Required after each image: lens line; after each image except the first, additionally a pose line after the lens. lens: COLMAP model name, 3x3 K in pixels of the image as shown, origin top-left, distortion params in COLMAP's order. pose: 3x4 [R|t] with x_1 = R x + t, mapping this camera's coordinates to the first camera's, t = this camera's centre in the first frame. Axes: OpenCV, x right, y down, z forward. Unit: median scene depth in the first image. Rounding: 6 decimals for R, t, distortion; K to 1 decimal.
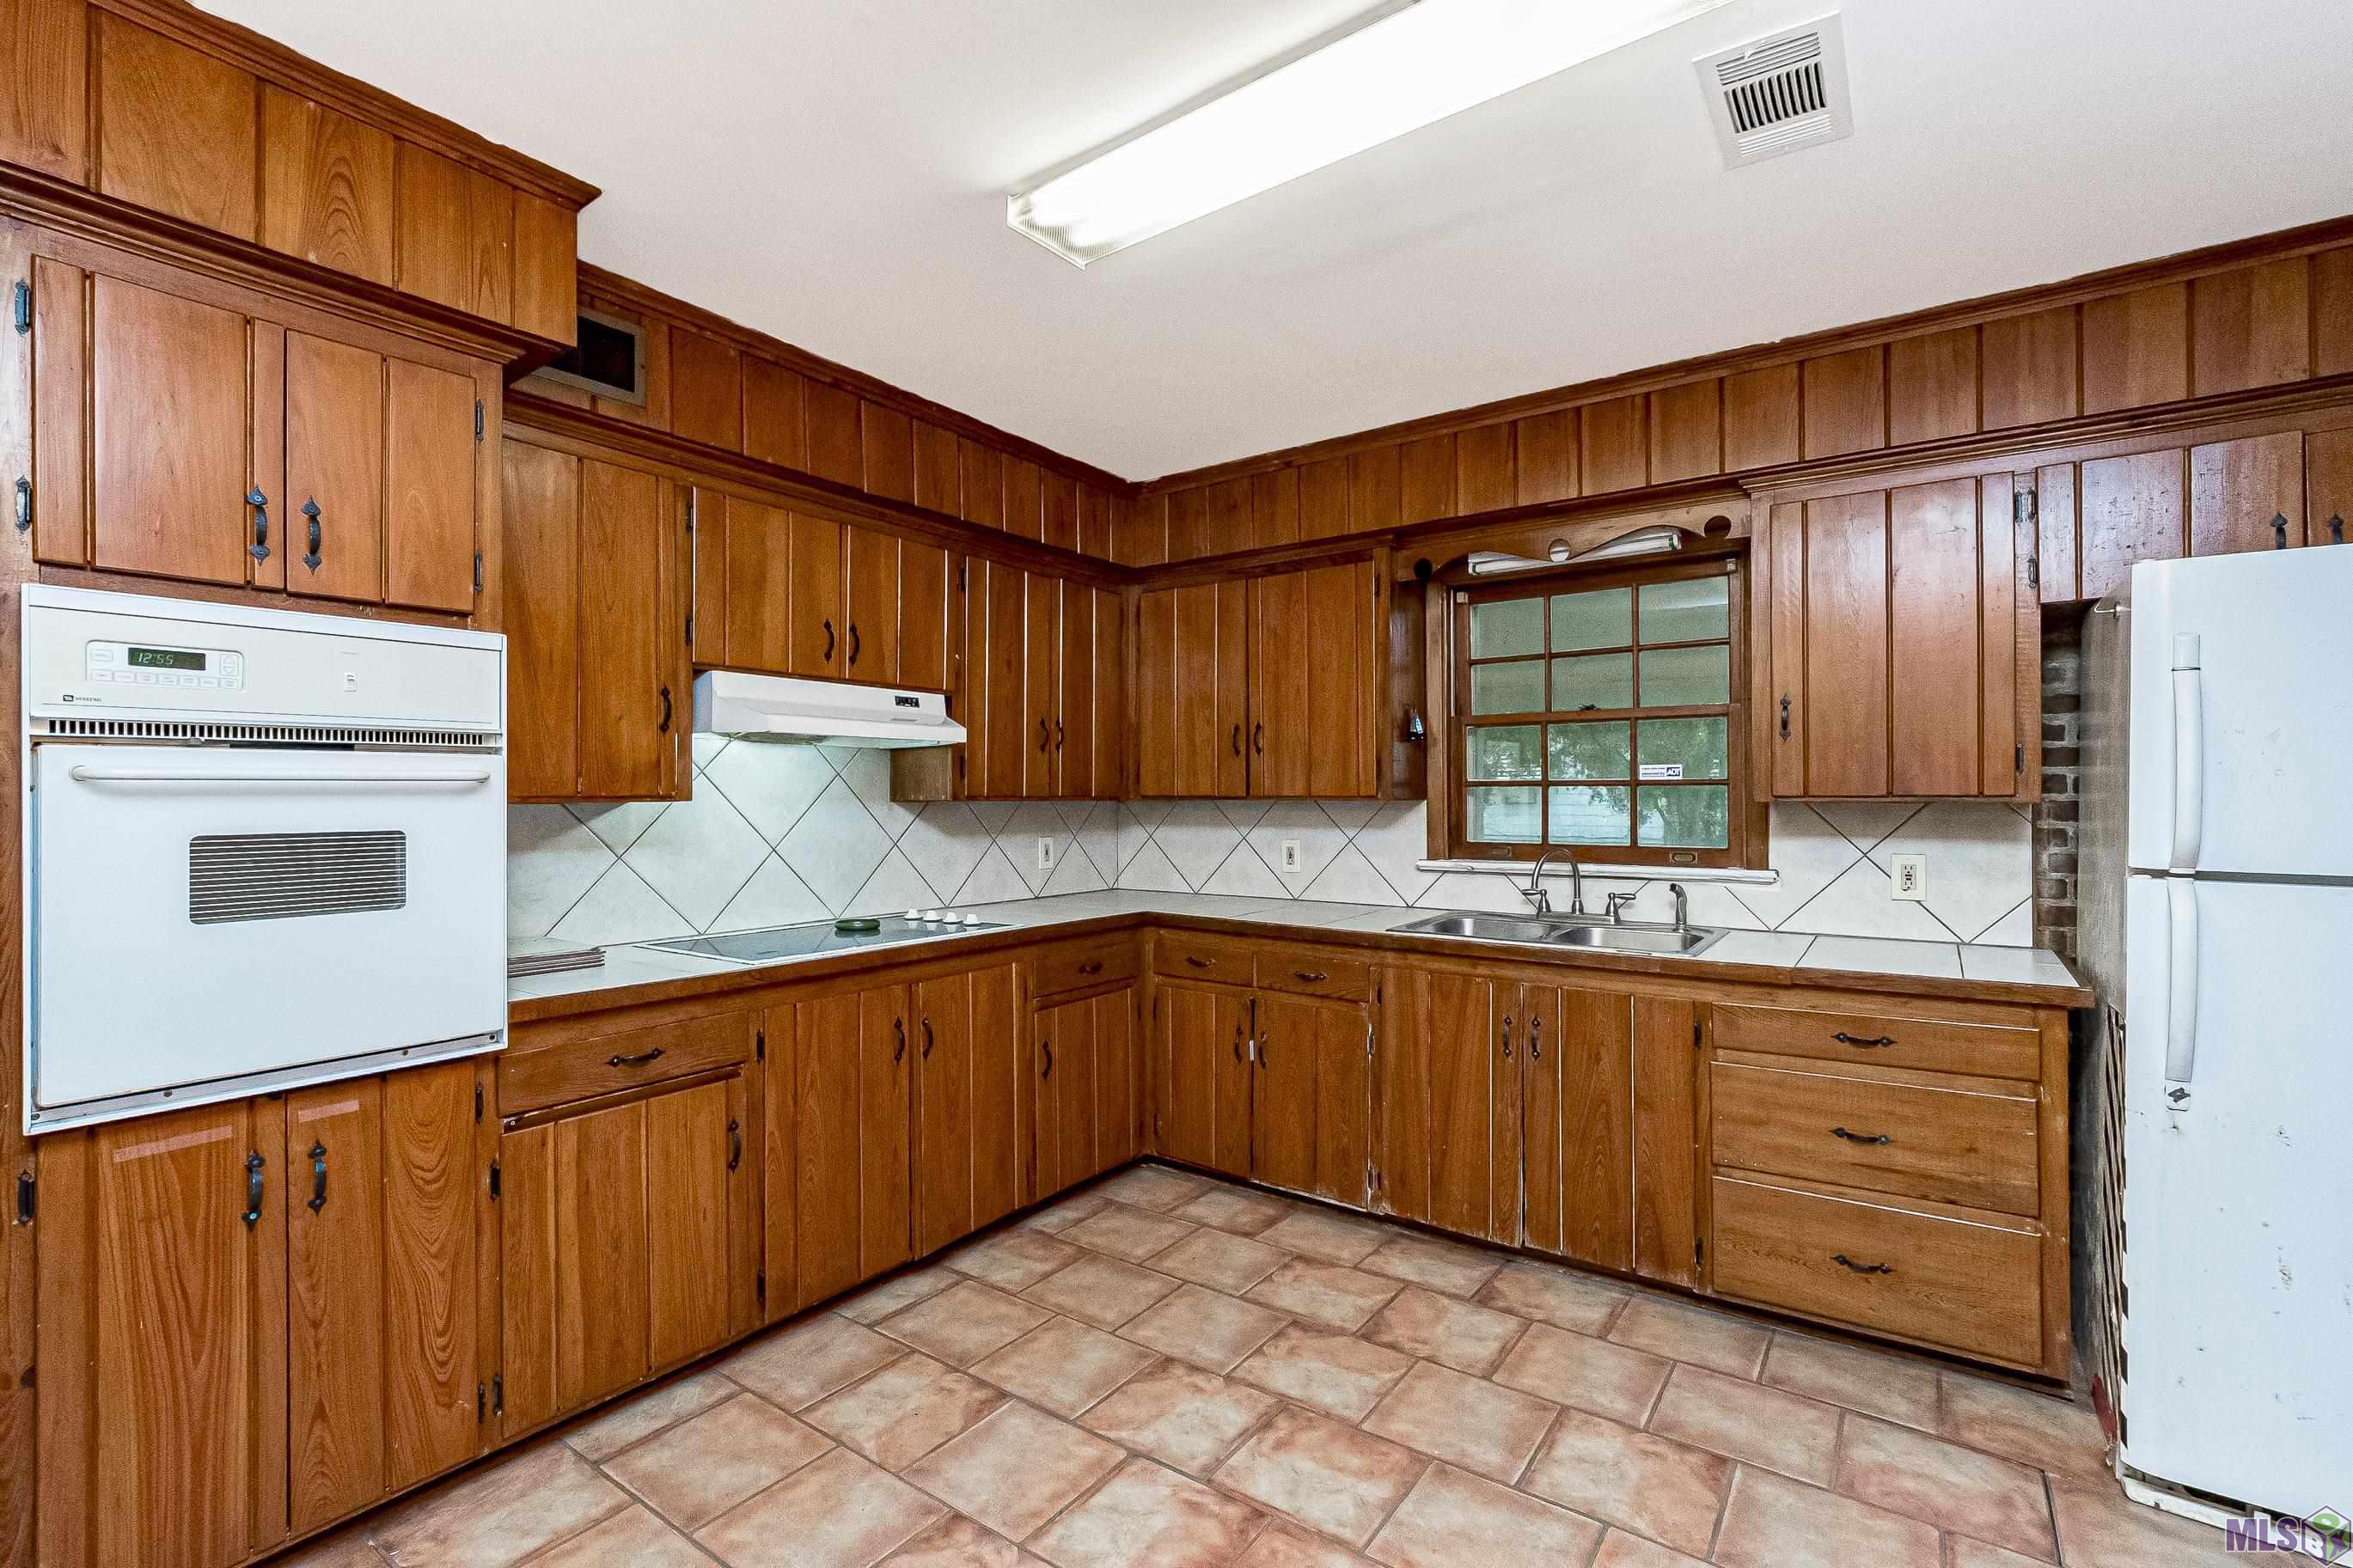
lens RADIAL K [[1060.4, 0, 1176.5], [0, 1060.4, 784.0], [0, 0, 1]] dist [0.018122, -0.016974]
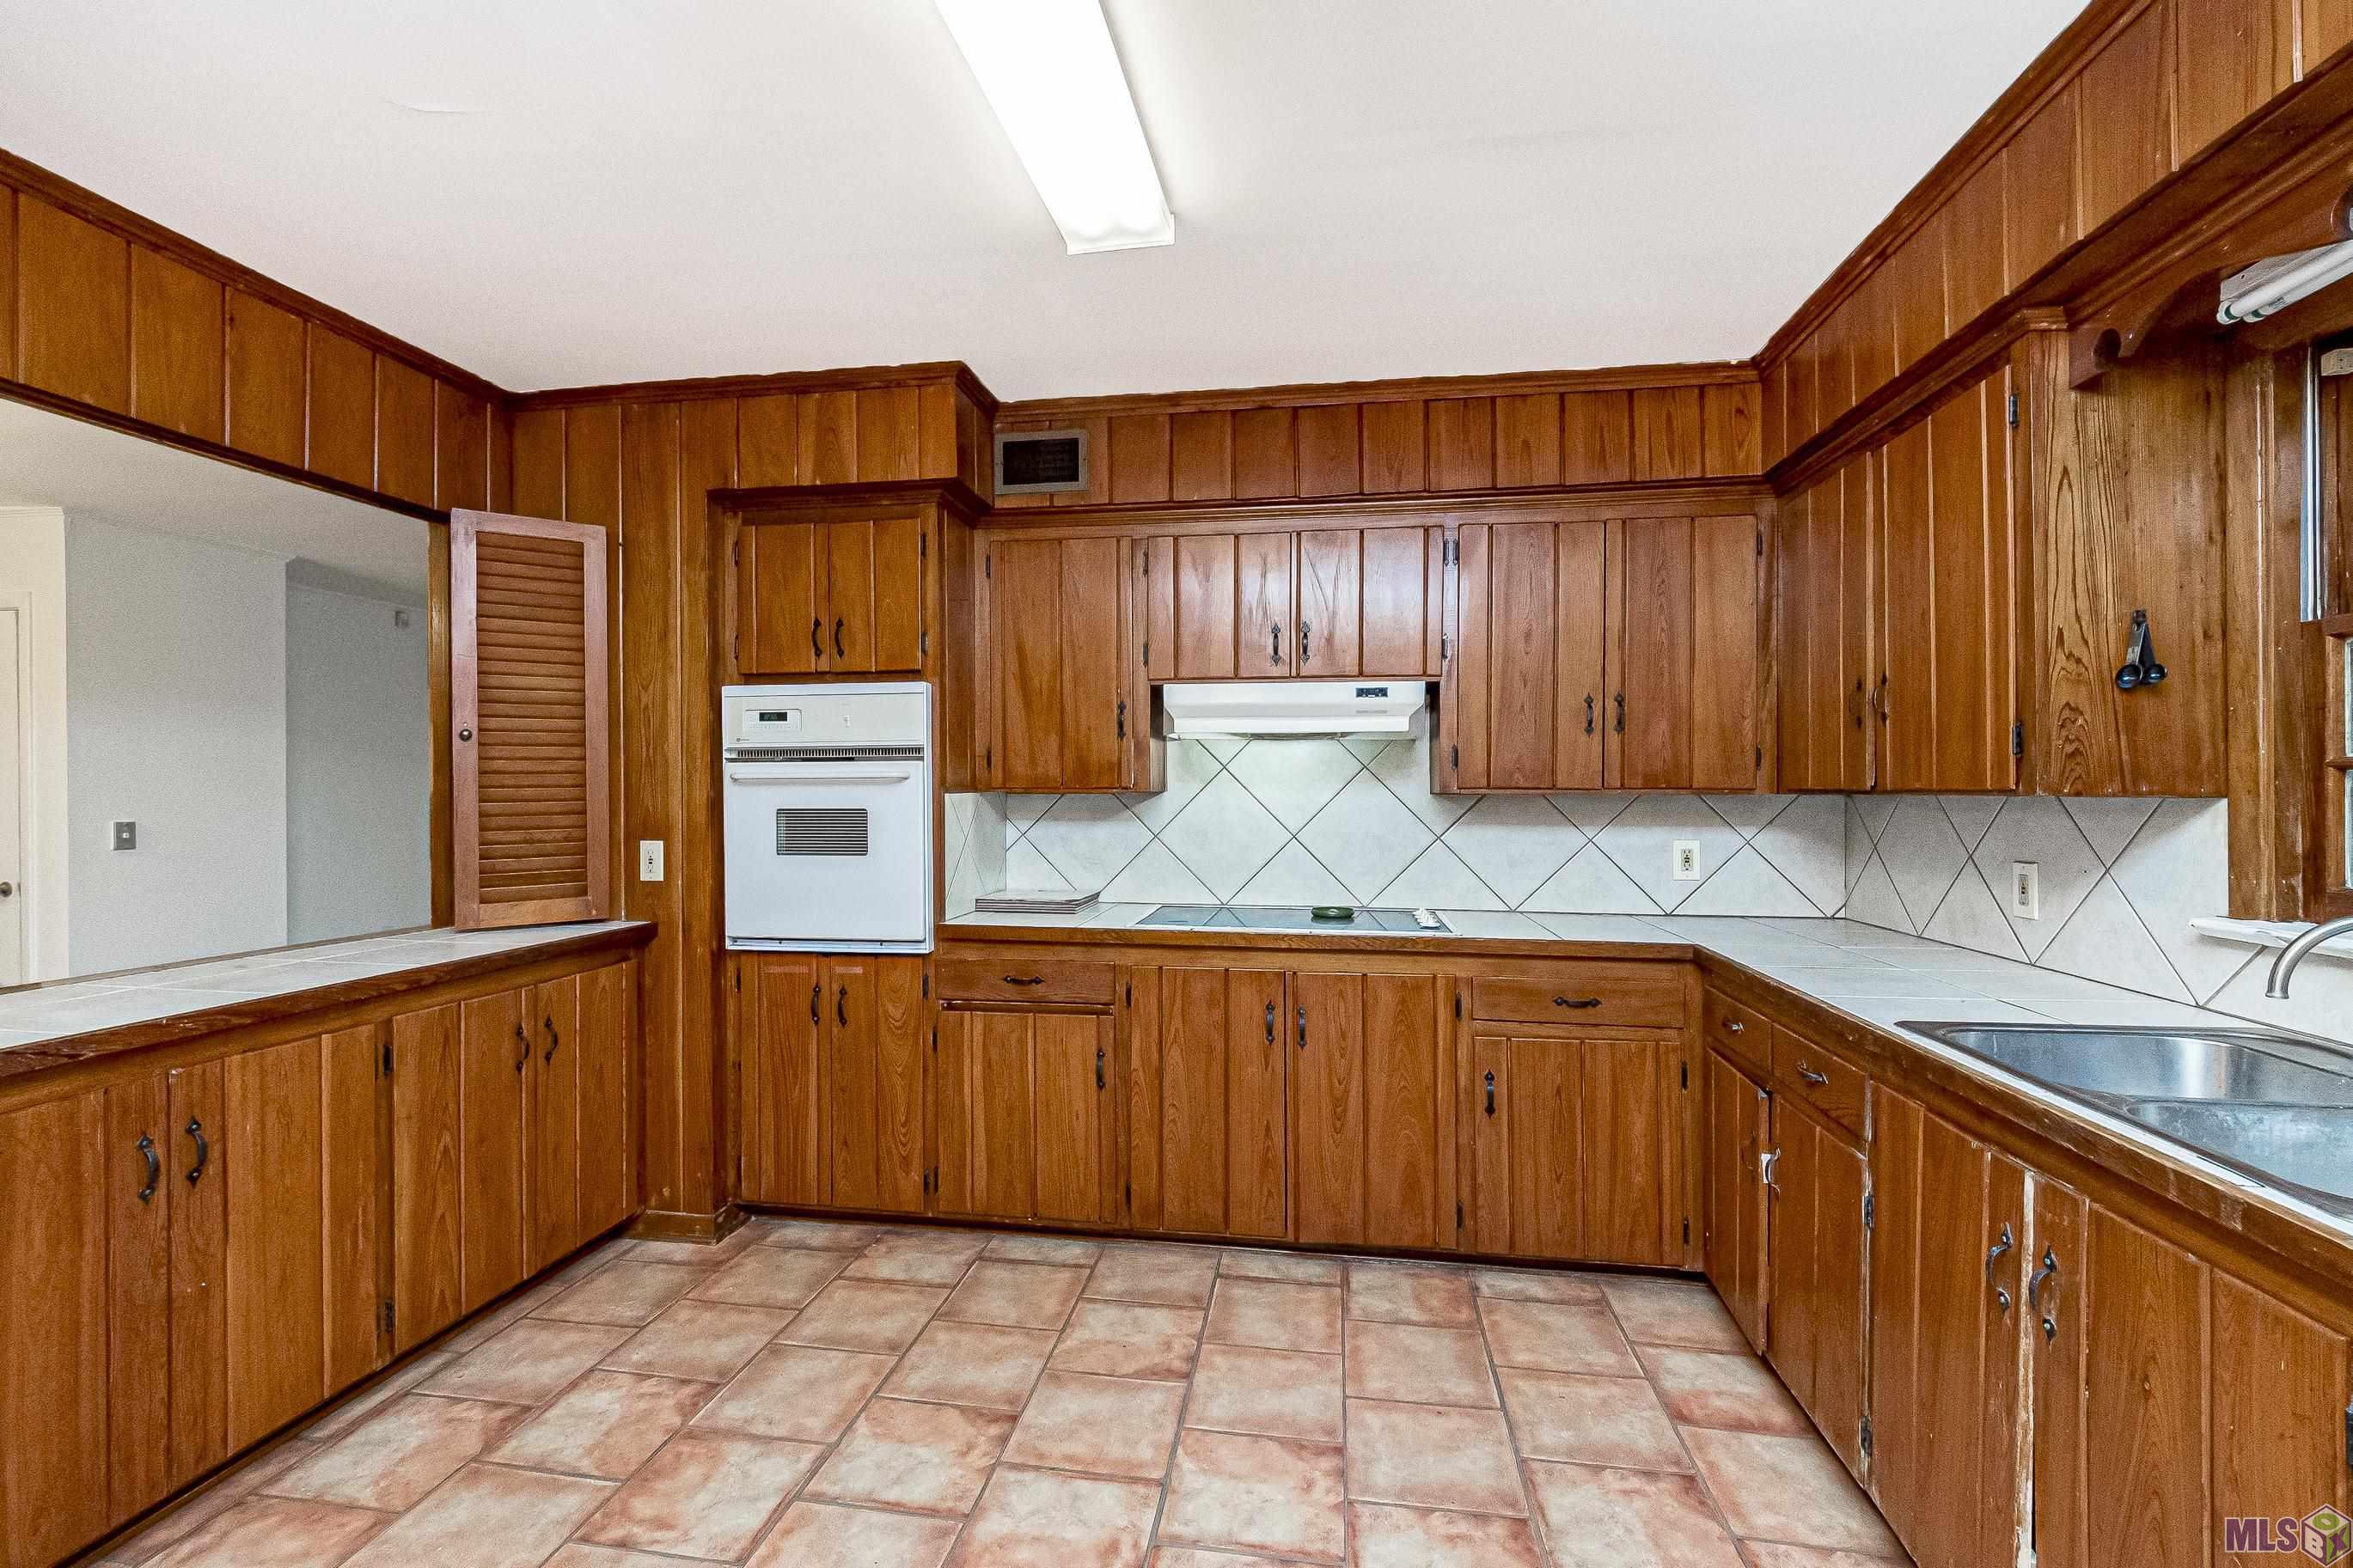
lens RADIAL K [[1049.3, 0, 1176.5], [0, 1049.3, 784.0], [0, 0, 1]] dist [0.002007, 0.000118]
pose [[0.443930, -0.006715, -0.896036, 0.663647], [0.009416, 0.999952, -0.002829, 0.010583], [0.896012, -0.007181, 0.443972, 0.497072]]
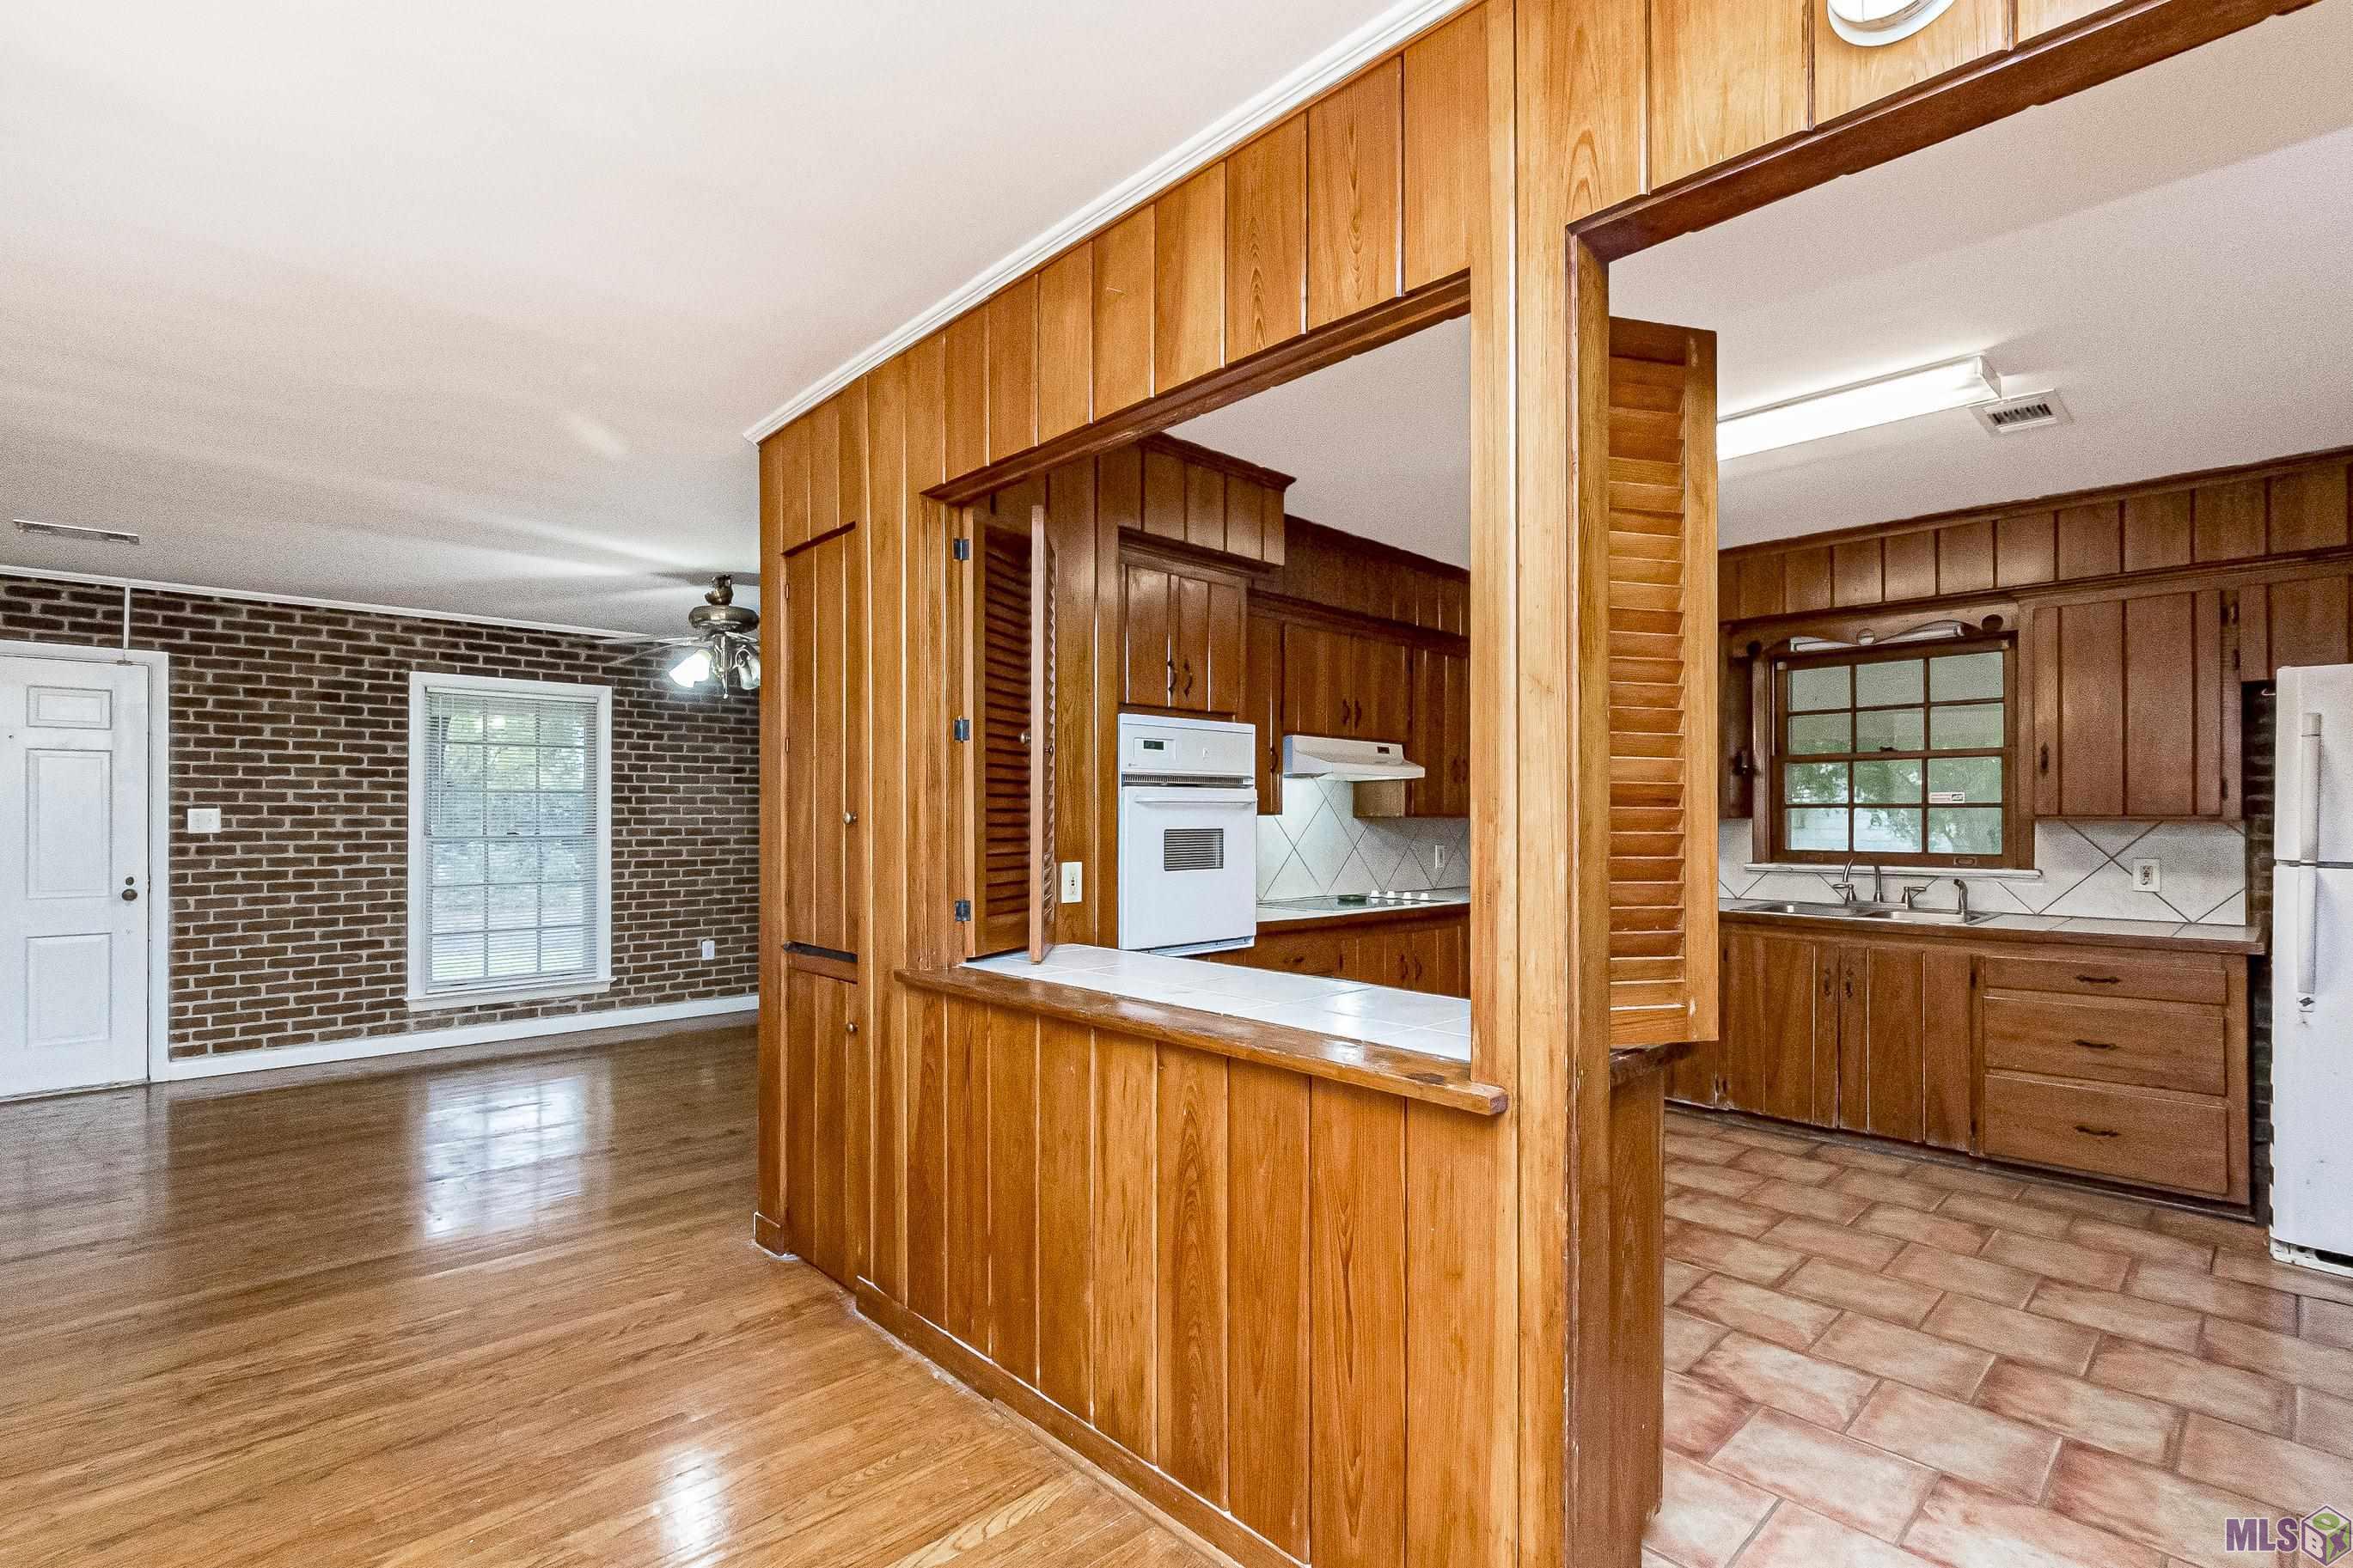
lens RADIAL K [[1088.0, 0, 1170.5], [0, 1088.0, 807.1], [0, 0, 1]] dist [-0.005188, -0.001155]
pose [[0.980850, 0.002433, -0.194752, -0.306621], [-0.002174, 0.999996, 0.001541, 0.001206], [0.194755, -0.001089, 0.980851, -0.682735]]
